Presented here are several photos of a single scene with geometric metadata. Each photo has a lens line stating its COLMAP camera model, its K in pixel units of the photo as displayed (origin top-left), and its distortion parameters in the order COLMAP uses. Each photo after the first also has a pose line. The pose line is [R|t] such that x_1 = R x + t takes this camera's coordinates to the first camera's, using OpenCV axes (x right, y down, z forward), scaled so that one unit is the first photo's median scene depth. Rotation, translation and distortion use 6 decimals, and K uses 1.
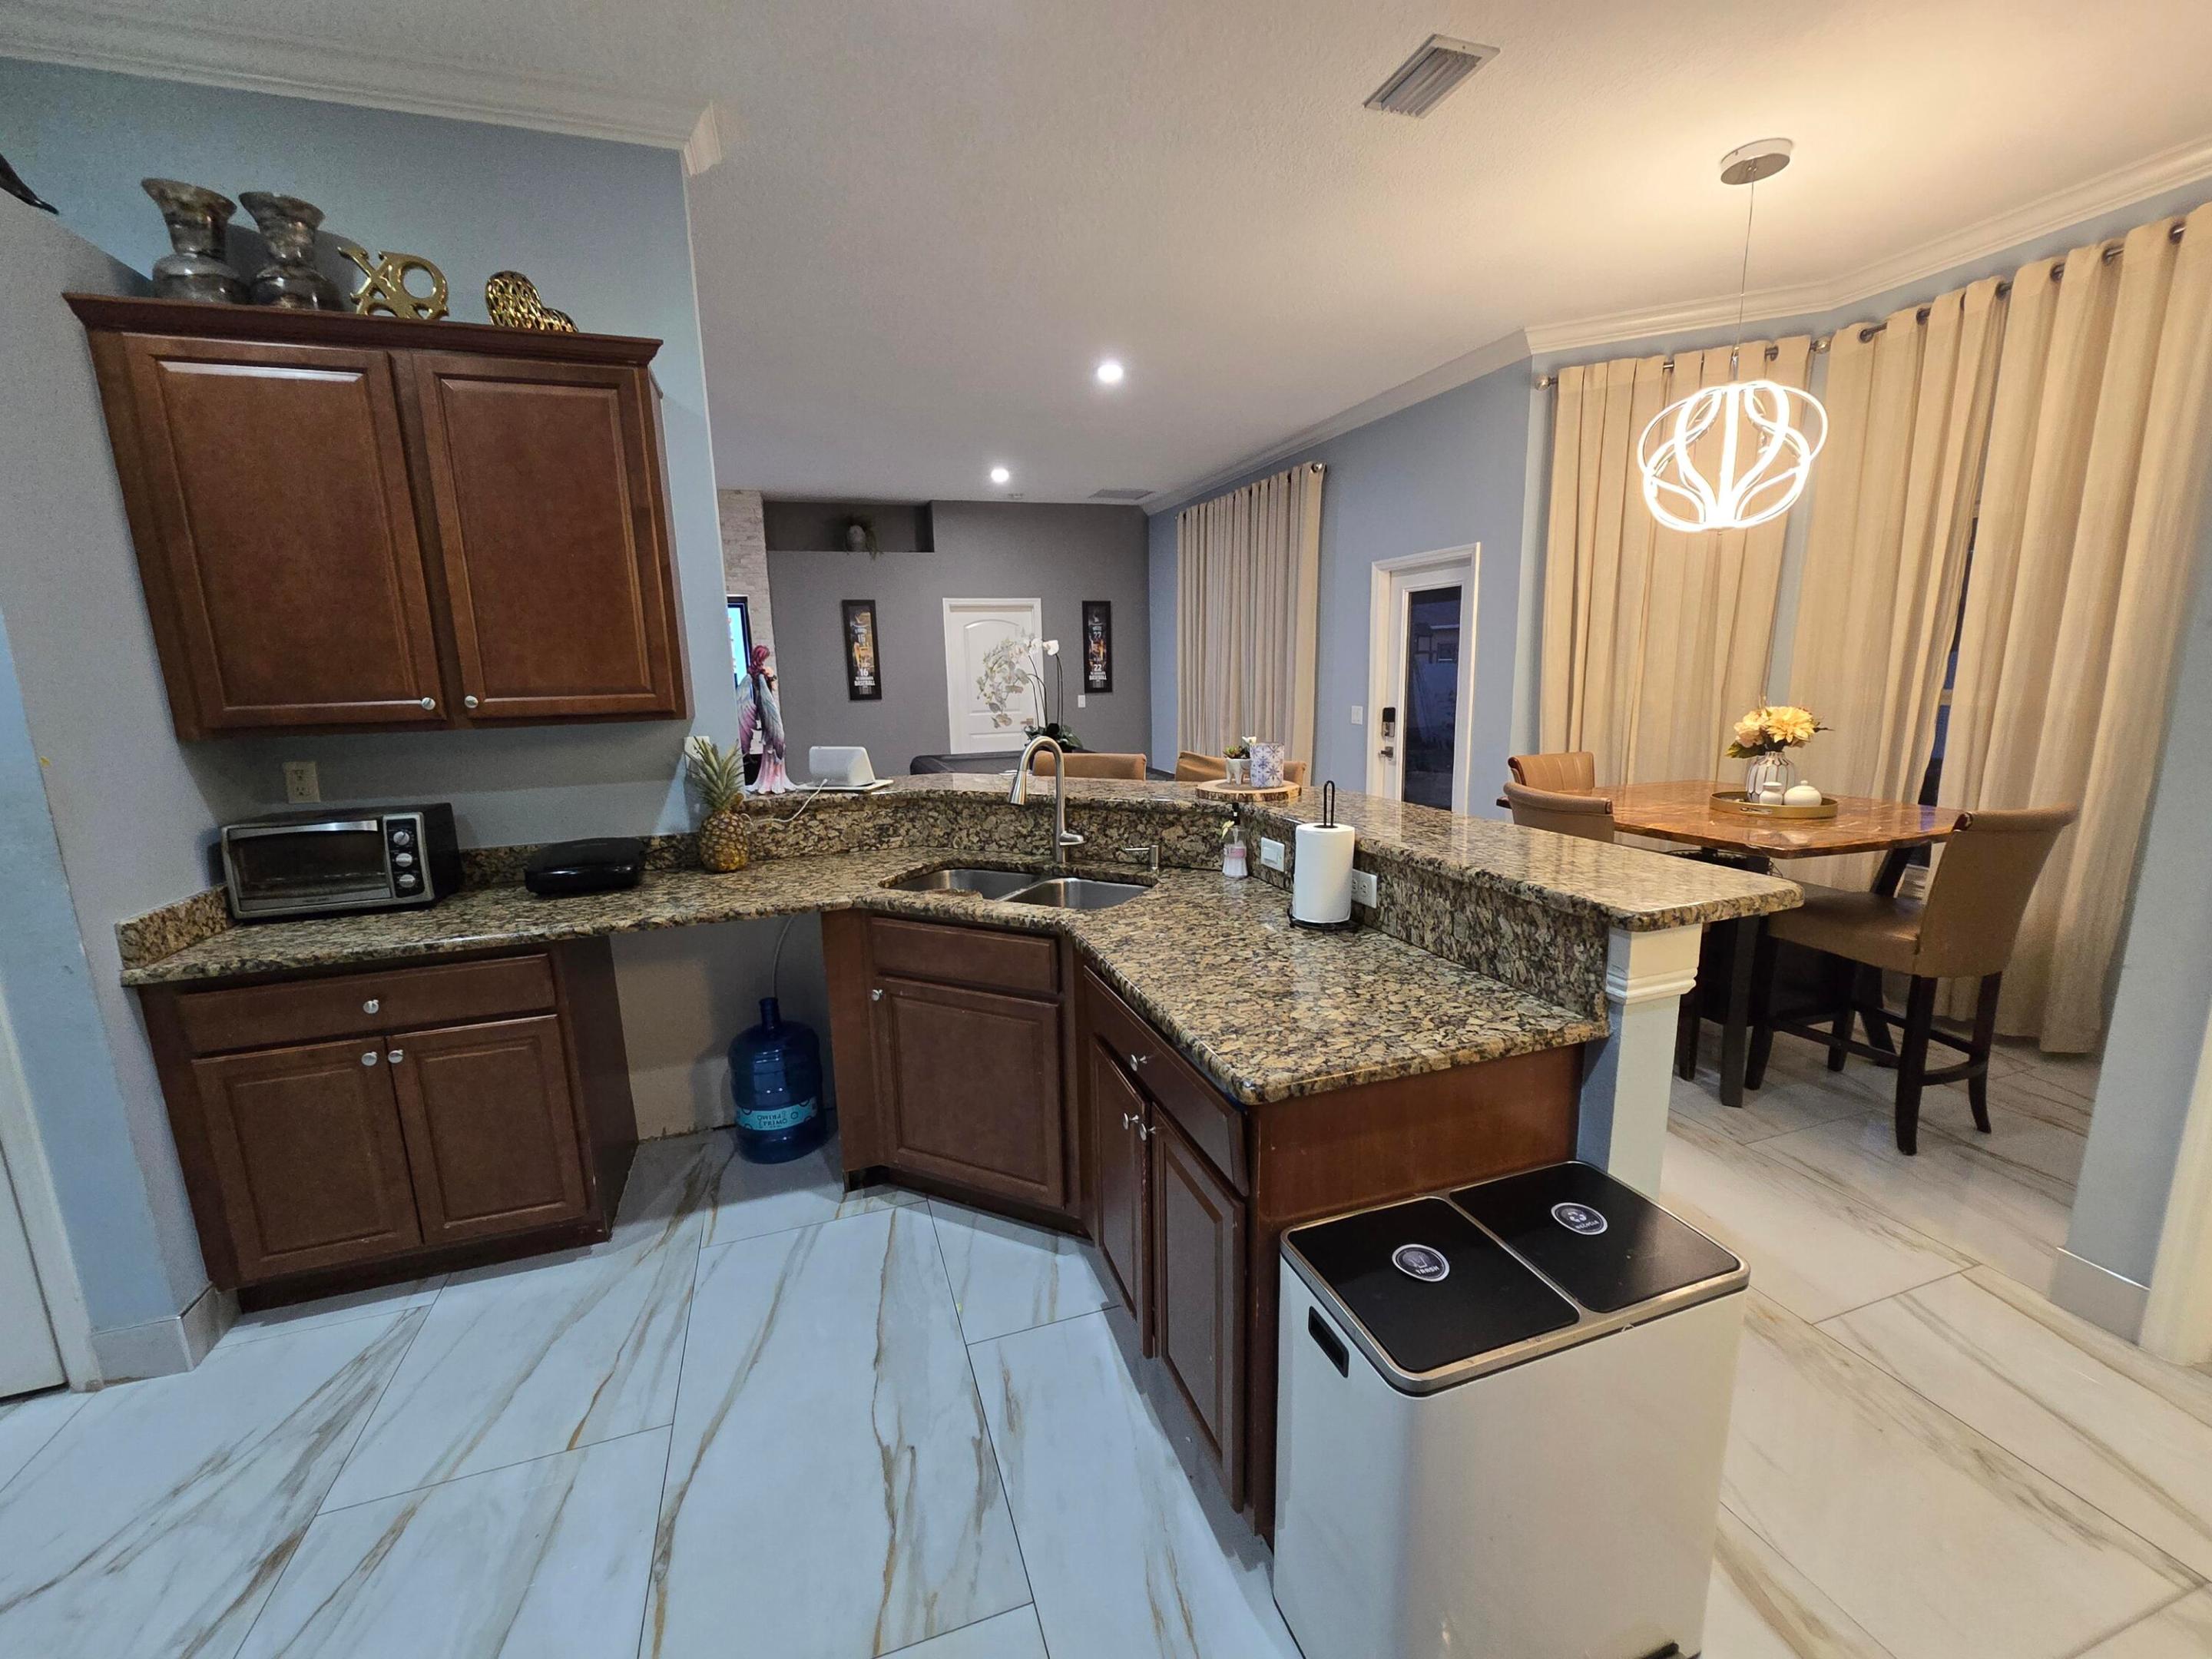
lens RADIAL K [[913.6, 0, 1103.6], [0, 913.6, 836.8], [0, 0, 1]] dist [-0.002436, 0.000356]
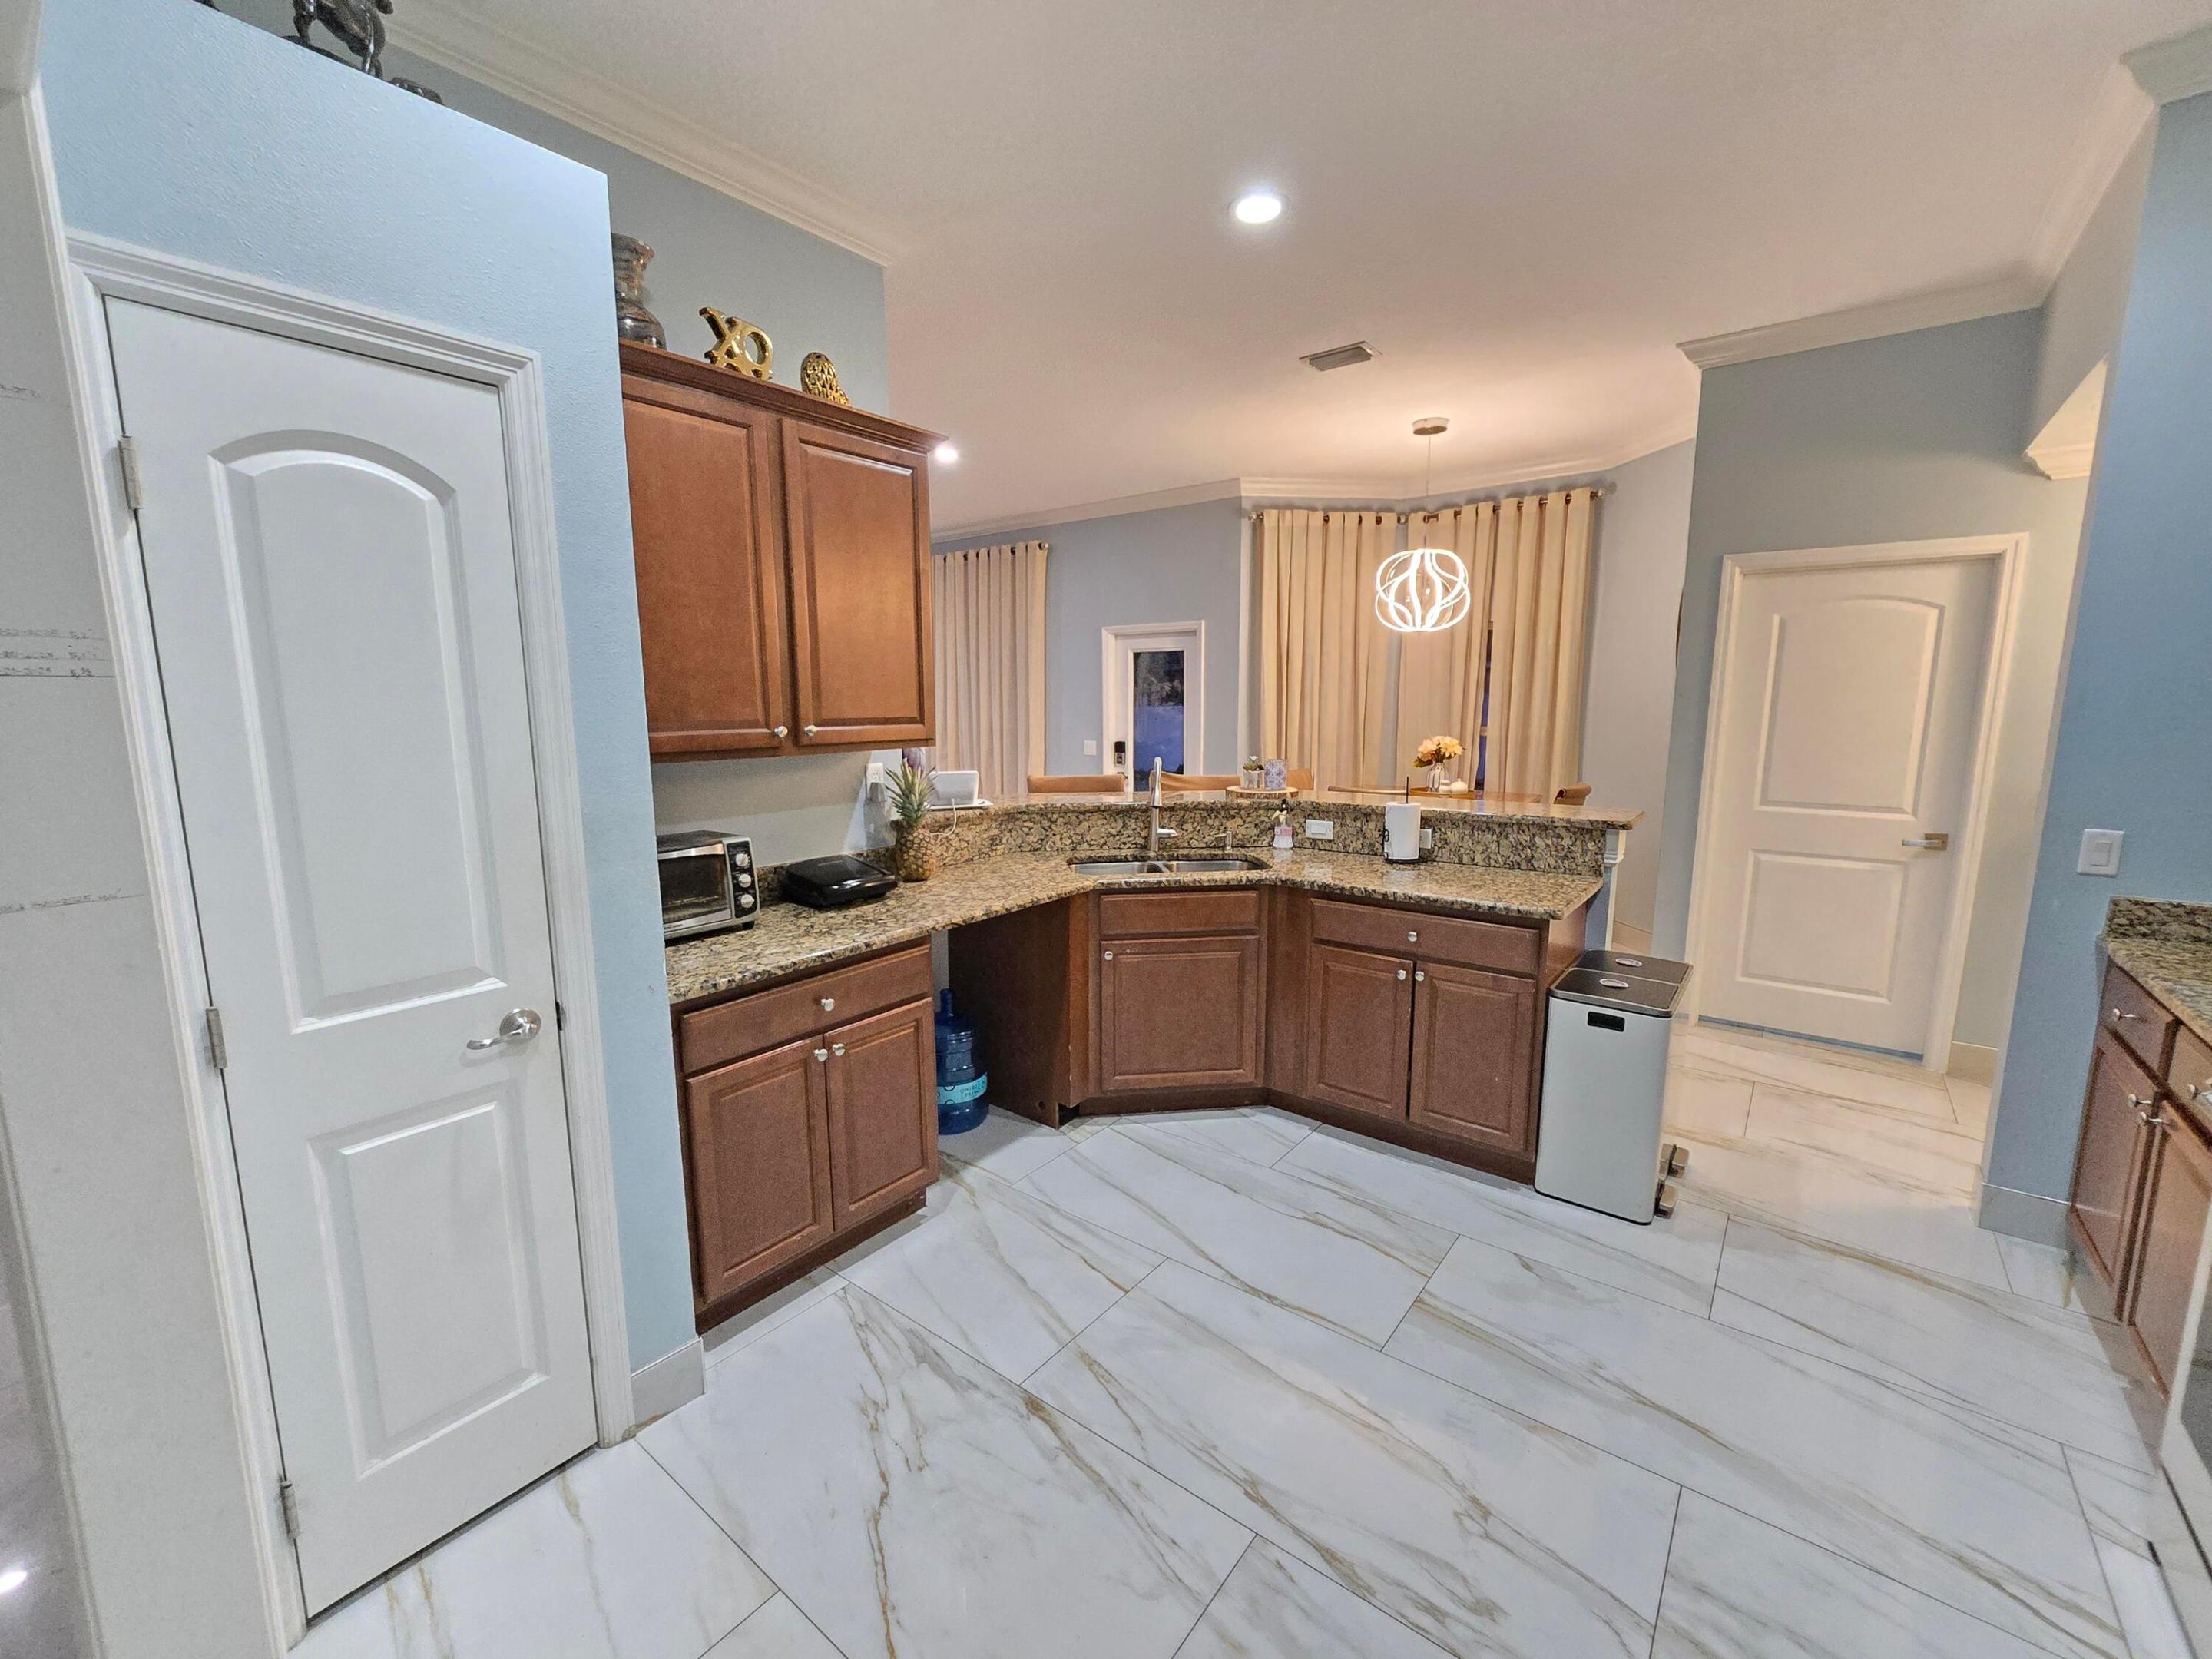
lens RADIAL K [[913.6, 0, 1102.7], [0, 913.6, 831.0], [0, 0, 1]] dist [-0.002436, 0.000356]
pose [[0.838567, -0.058689, 0.541628, -0.859288], [0.086326, 0.995934, -0.025736, 0.026790], [-0.537916, 0.068338, 0.840224, -0.089940]]
